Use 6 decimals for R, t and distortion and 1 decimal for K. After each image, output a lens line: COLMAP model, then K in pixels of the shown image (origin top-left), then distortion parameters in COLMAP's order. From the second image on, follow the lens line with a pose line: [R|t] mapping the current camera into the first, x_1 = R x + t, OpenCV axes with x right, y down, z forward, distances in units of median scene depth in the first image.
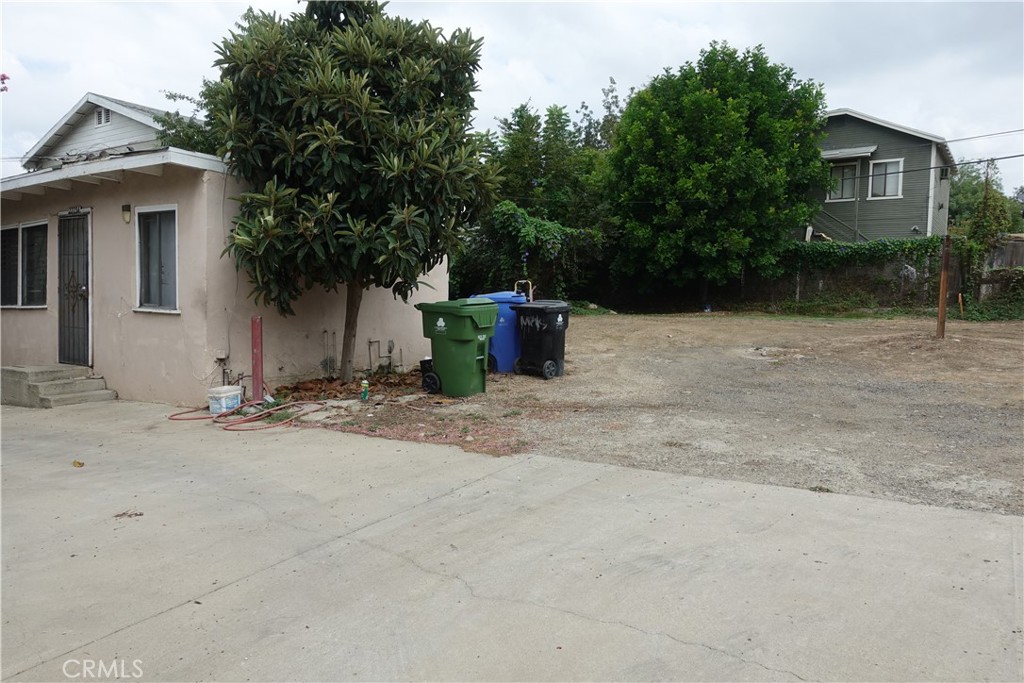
lens RADIAL K [[708.8, 0, 512.0], [0, 708.8, 341.5], [0, 0, 1]] dist [-0.003580, 0.005000]
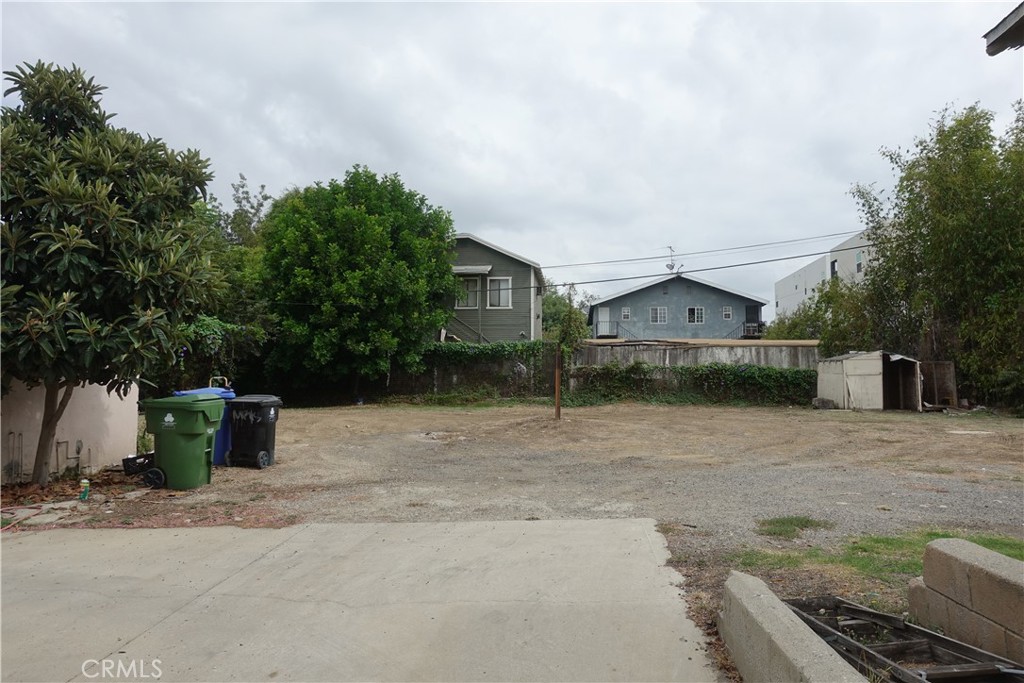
lens RADIAL K [[708.8, 0, 512.0], [0, 708.8, 341.5], [0, 0, 1]] dist [-0.003580, 0.005000]
pose [[0.867006, 0.021689, 0.497826, -0.141617], [0.044548, 0.991678, -0.120791, 0.007528], [-0.496303, 0.126903, 0.858824, -0.121281]]
